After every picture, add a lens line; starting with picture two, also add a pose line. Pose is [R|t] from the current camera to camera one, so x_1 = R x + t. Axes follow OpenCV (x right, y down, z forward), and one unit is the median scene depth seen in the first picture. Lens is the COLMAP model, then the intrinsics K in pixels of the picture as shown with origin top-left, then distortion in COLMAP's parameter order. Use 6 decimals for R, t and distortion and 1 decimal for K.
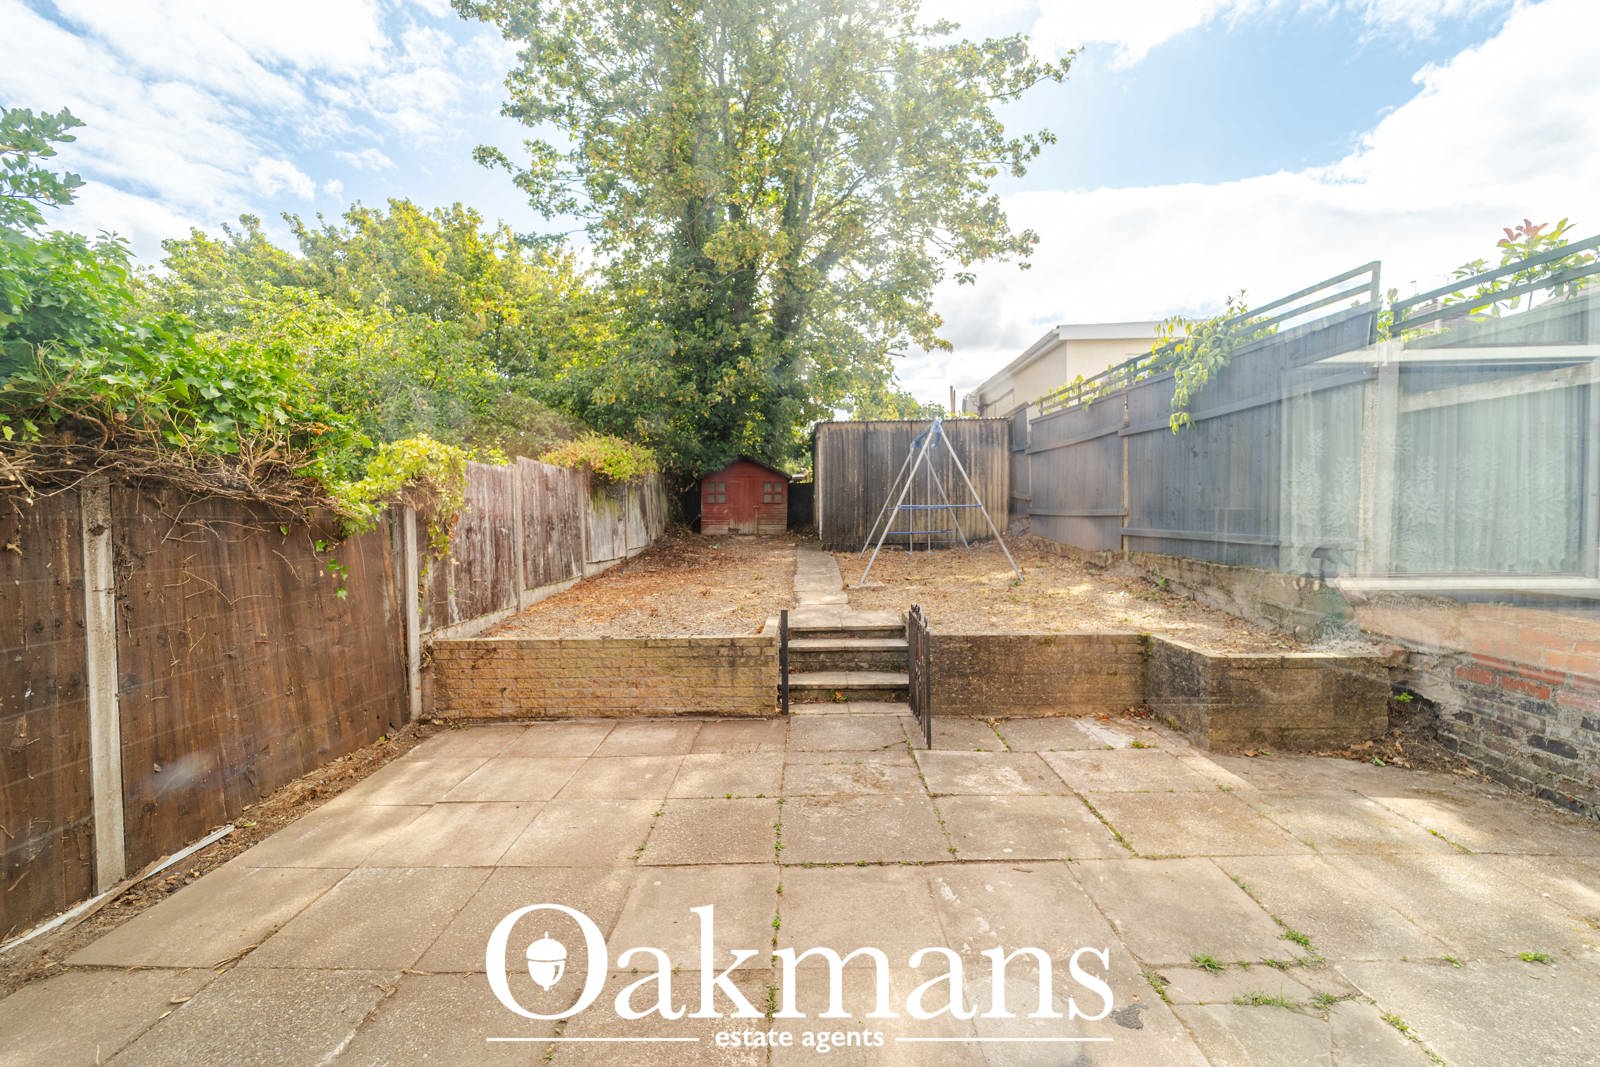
lens RADIAL K [[655.5, 0, 804.0], [0, 655.5, 540.7], [0, 0, 1]] dist [-0.019254, -0.000152]
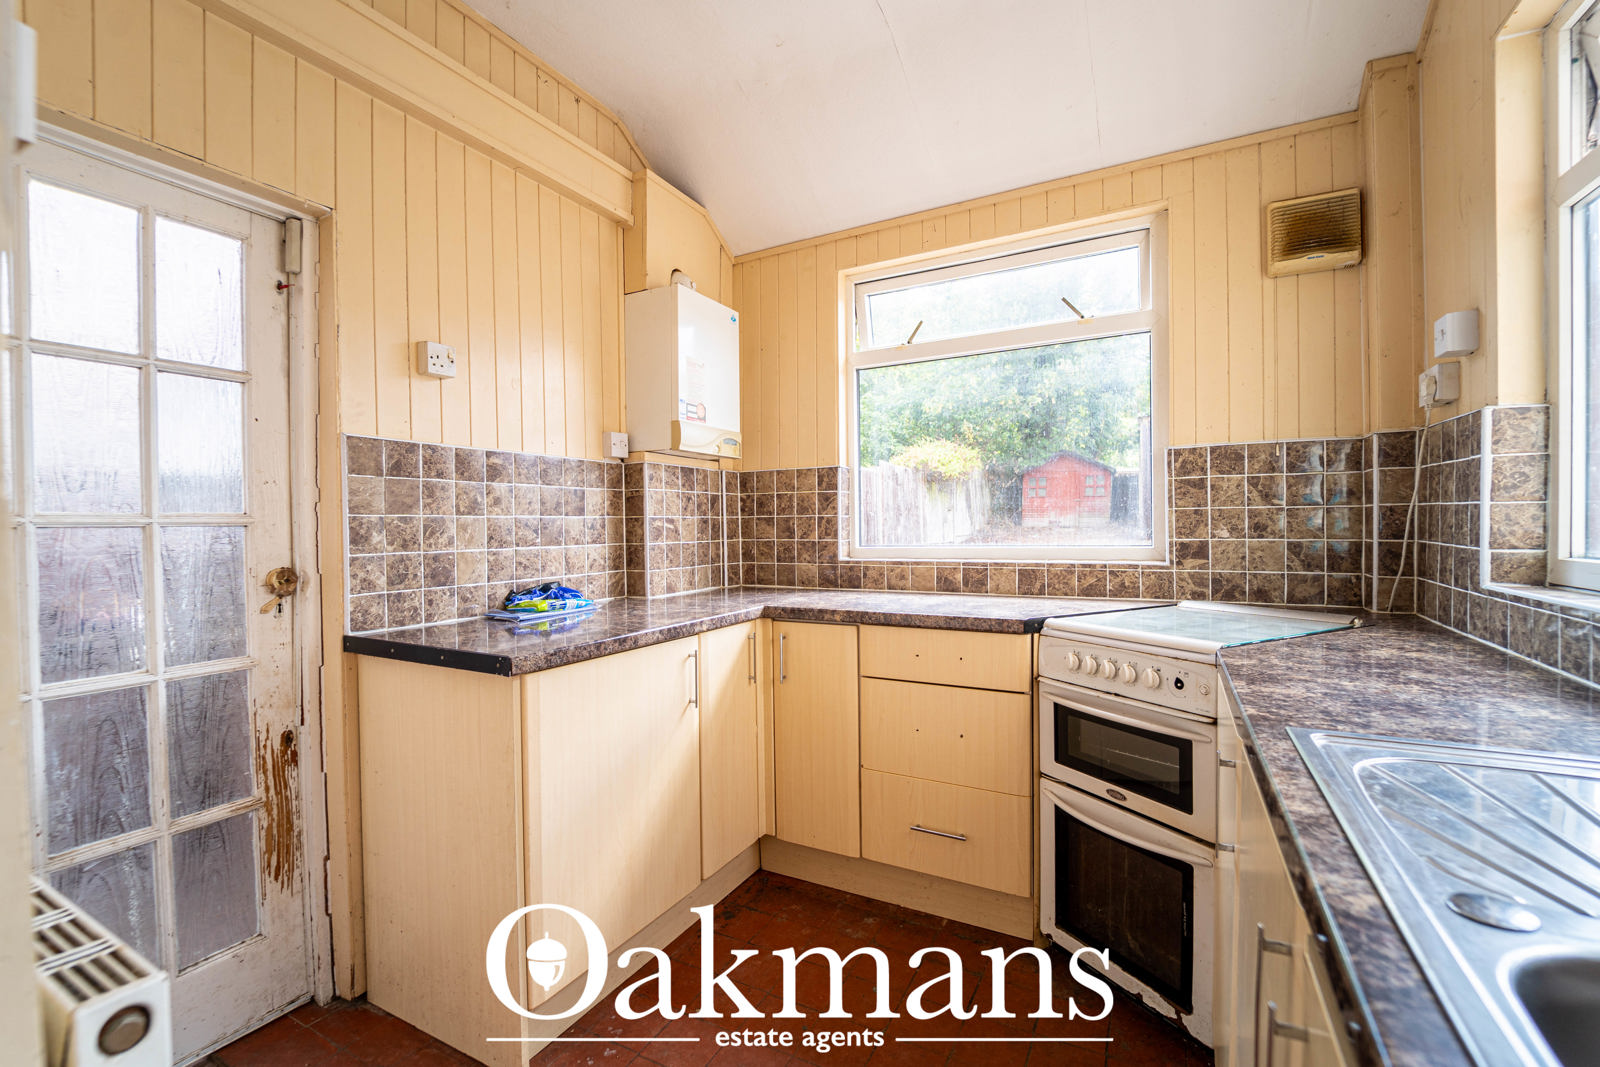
lens RADIAL K [[655.5, 0, 785.6], [0, 655.5, 530.1], [0, 0, 1]] dist [-0.019254, -0.000152]
pose [[0.874480, 0.010638, -0.484944, 0.031657], [-0.017298, 0.999807, -0.009261, 0.017640], [0.484752, 0.016487, 0.874496, -0.159584]]
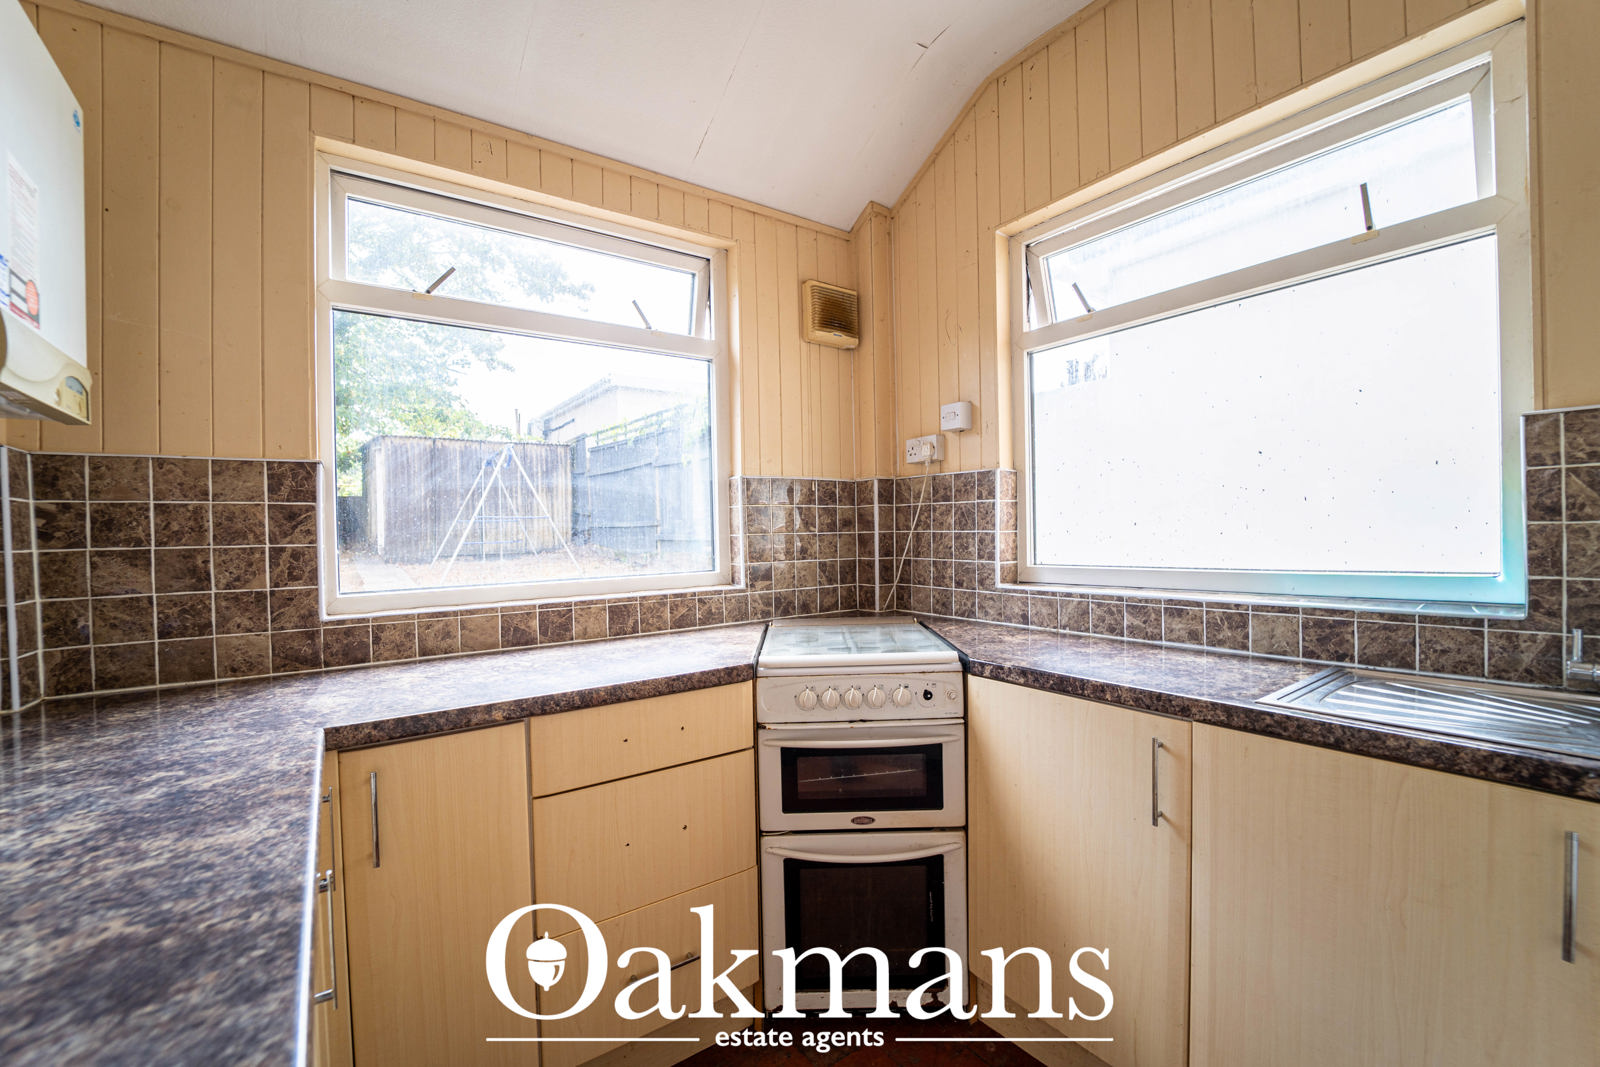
lens RADIAL K [[655.5, 0, 767.3], [0, 655.5, 537.7], [0, 0, 1]] dist [-0.019254, -0.000152]
pose [[0.828994, -0.005462, 0.559231, -0.039359], [0.025512, 0.999281, -0.028058, 0.015395], [-0.558675, 0.037527, 0.828537, -0.124202]]
